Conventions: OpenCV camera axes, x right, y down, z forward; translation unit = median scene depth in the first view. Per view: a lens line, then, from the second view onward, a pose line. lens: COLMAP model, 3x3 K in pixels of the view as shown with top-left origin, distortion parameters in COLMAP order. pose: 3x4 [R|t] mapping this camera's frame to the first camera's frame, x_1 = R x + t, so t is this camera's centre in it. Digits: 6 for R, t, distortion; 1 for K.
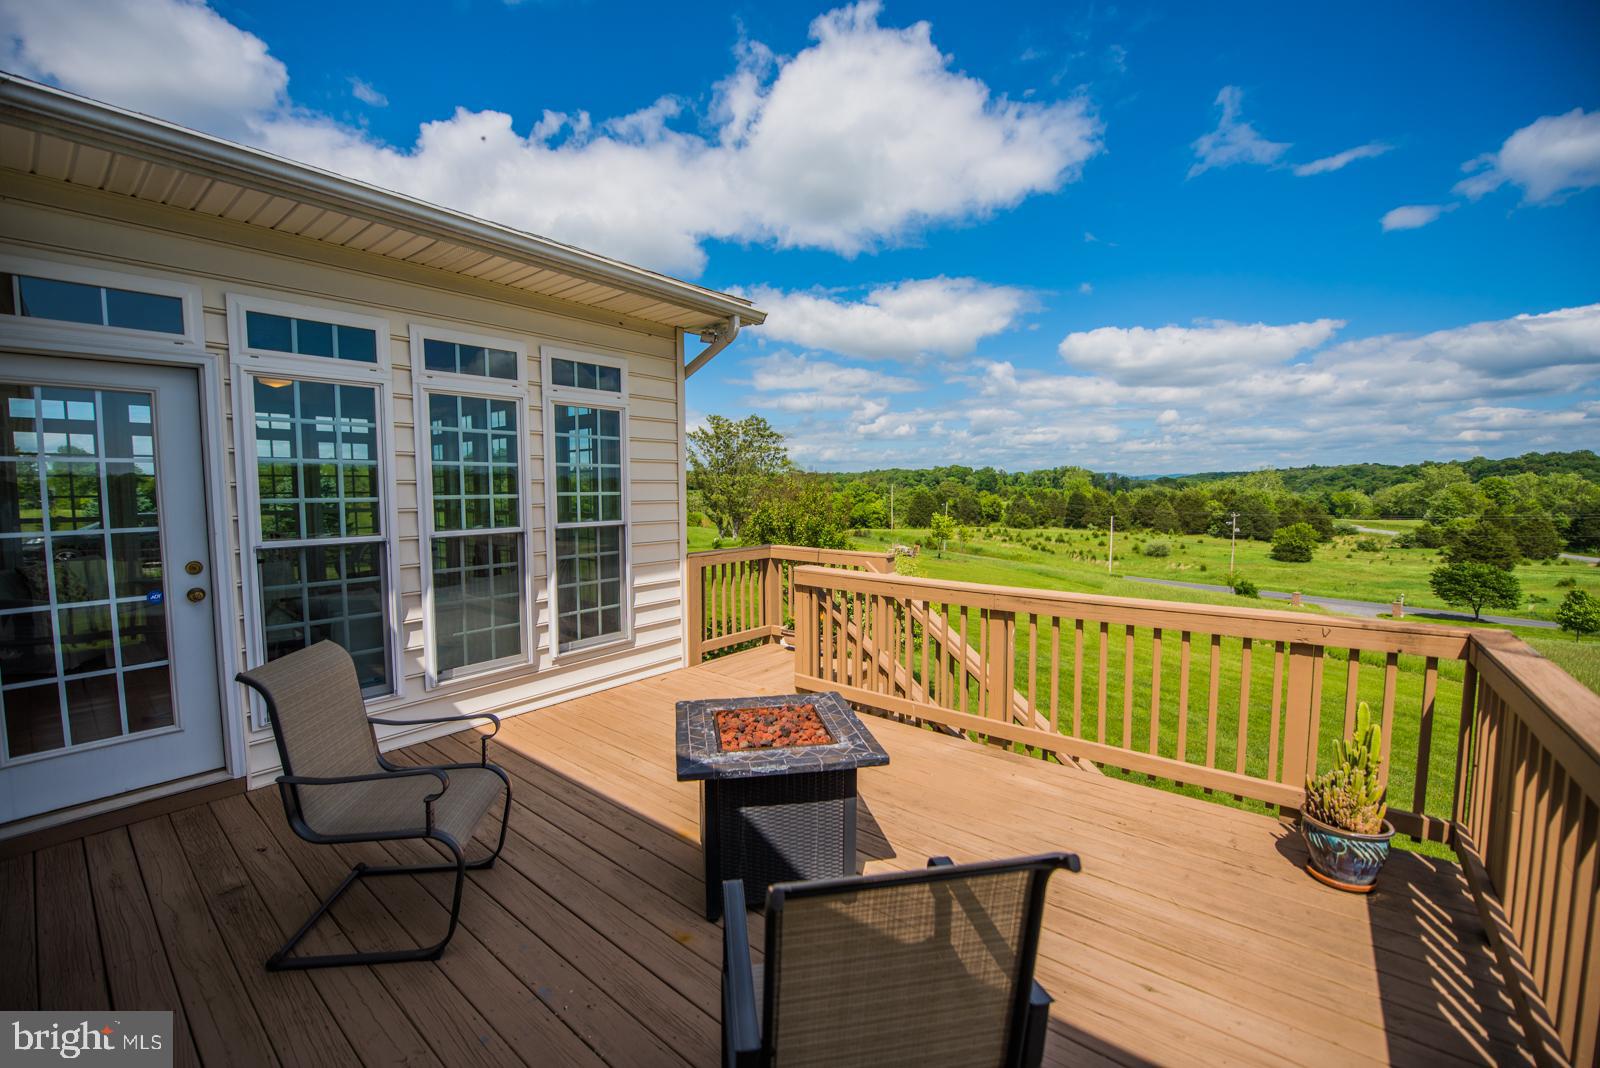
lens RADIAL K [[640.8, 0, 811.4], [0, 640.8, 535.0], [0, 0, 1]] dist [0.000284, 0.000124]
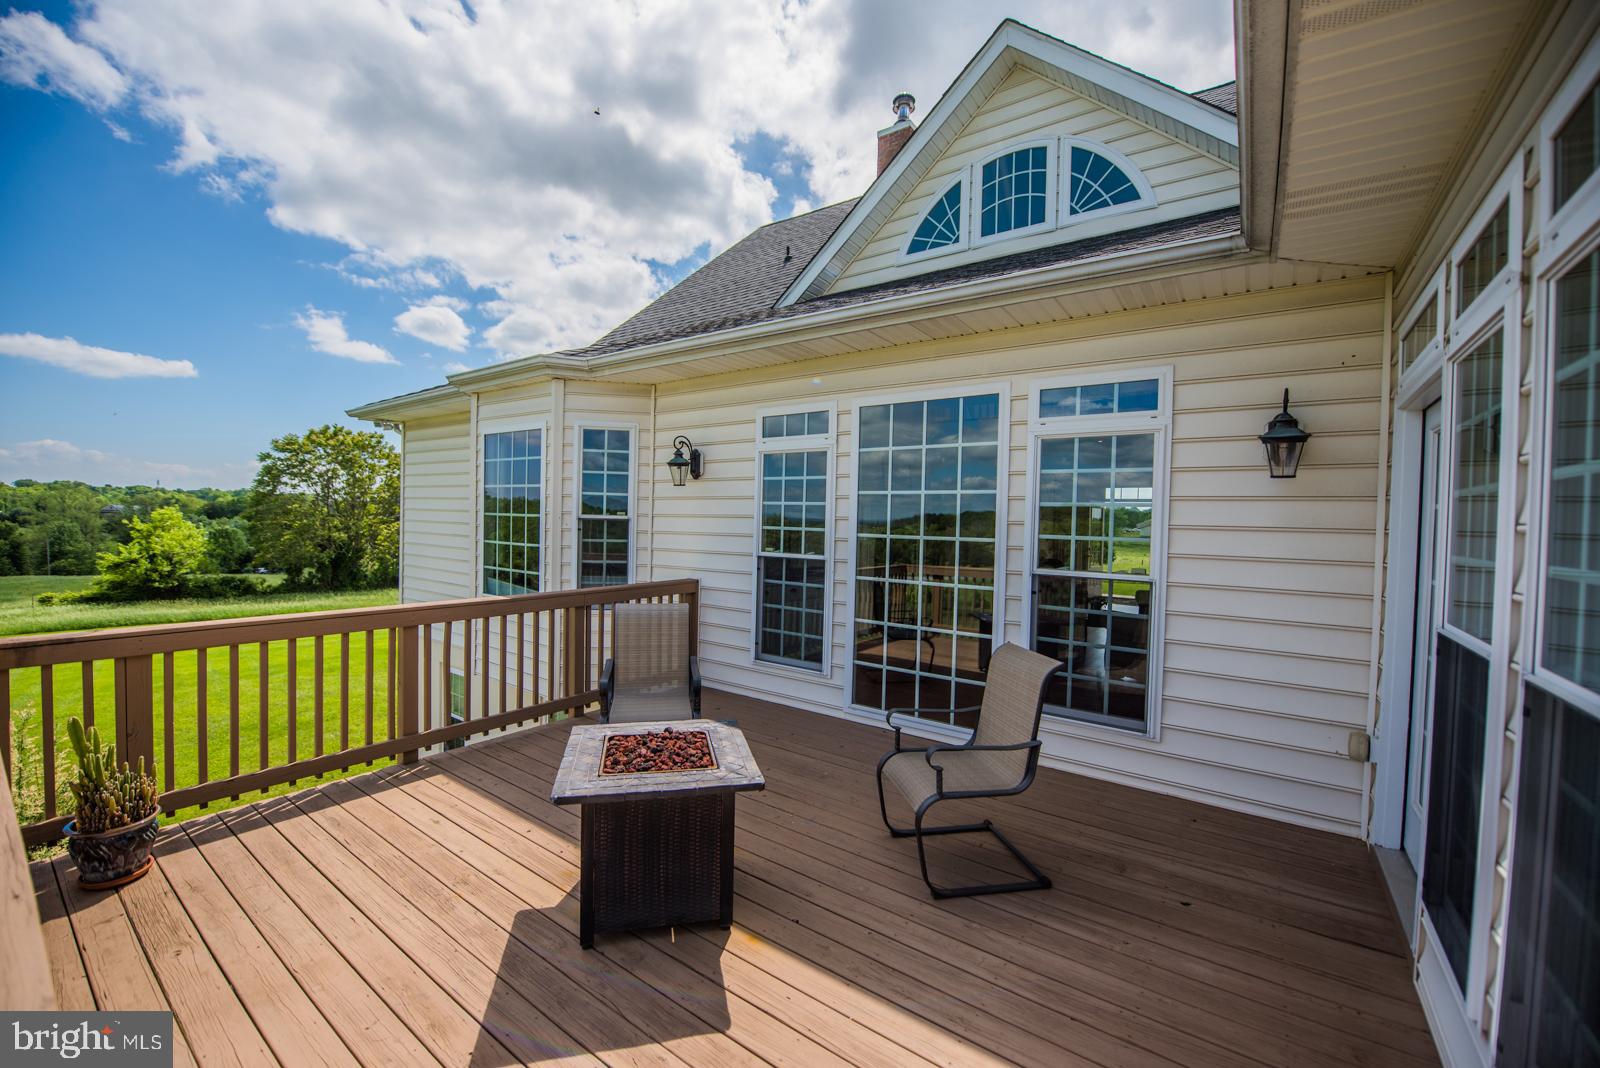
lens RADIAL K [[640.8, 0, 808.6], [0, 640.8, 534.3], [0, 0, 1]] dist [0.000284, 0.000124]
pose [[0.065416, 0.031686, -0.997355, 0.746005], [-0.104376, 0.994230, 0.024741, -0.081396], [0.992384, 0.102482, 0.068345, 0.912529]]
